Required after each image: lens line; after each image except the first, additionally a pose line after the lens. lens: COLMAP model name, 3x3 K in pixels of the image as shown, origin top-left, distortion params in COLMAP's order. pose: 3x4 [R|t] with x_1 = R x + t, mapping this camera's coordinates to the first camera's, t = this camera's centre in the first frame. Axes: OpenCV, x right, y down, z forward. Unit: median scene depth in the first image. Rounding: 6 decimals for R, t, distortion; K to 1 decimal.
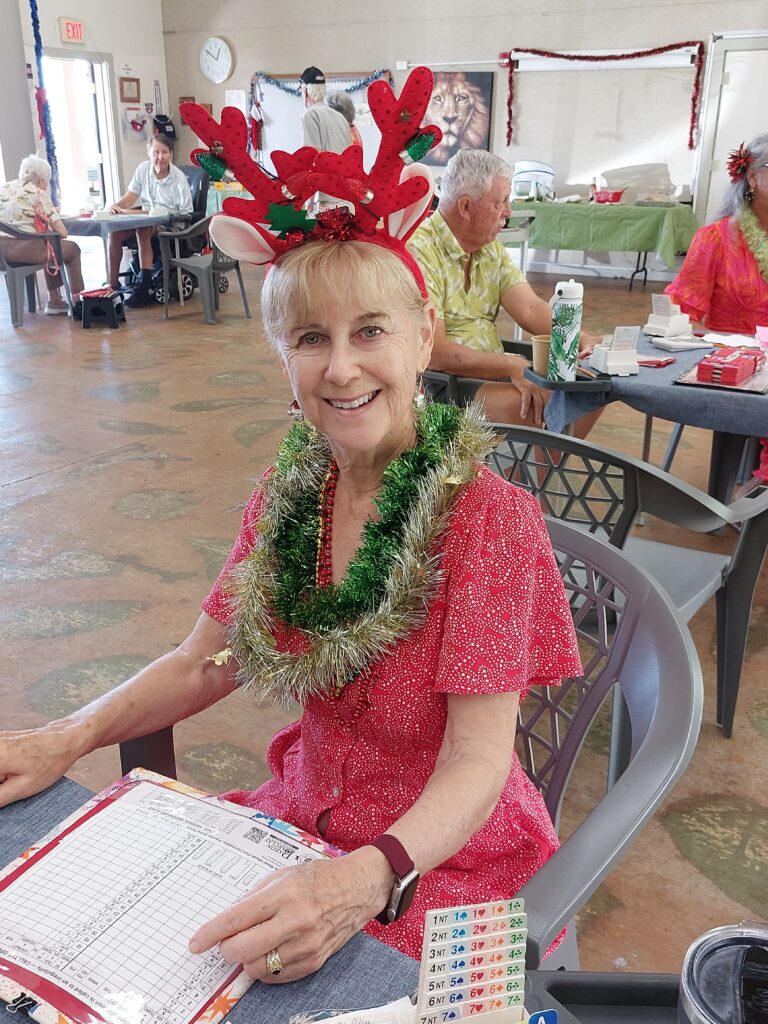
lens RADIAL K [[896.3, 0, 384.5], [0, 896.3, 512.3], [0, 0, 1]] dist [-0.058589, -0.012275]
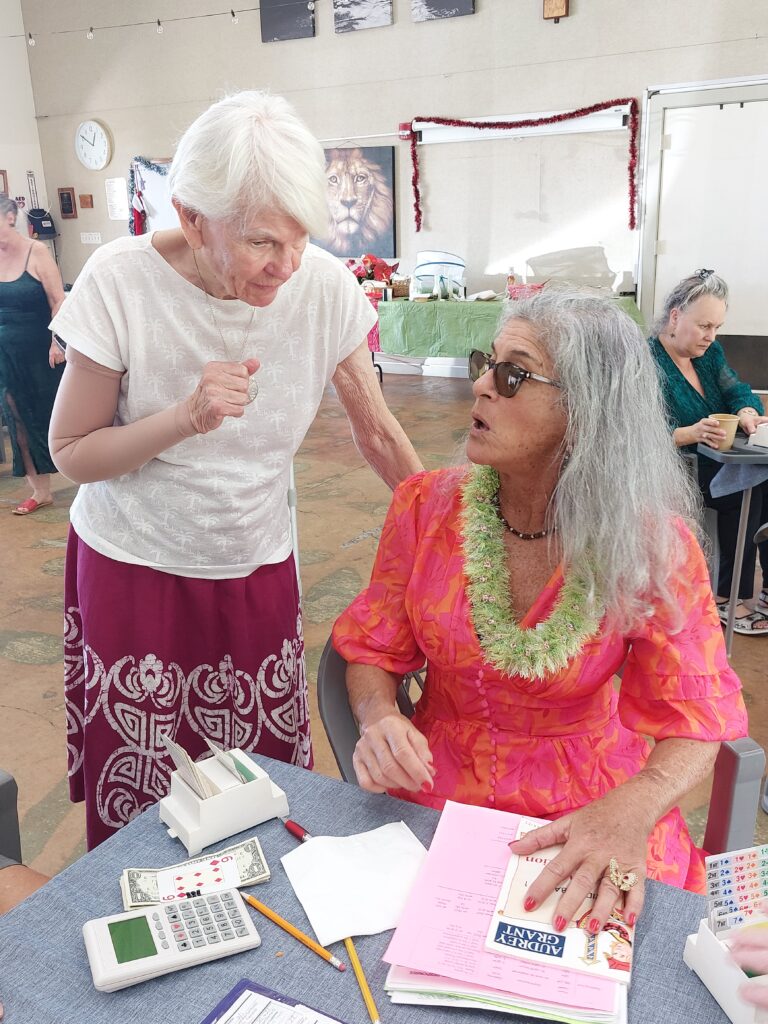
lens RADIAL K [[896.3, 0, 383.4], [0, 896.3, 511.9], [0, 0, 1]] dist [-0.058589, -0.012275]
pose [[0.999245, -0.027564, -0.027364, 0.128953], [0.025627, 0.997303, -0.068777, -0.095931], [0.029186, 0.068024, 0.997257, 0.184196]]
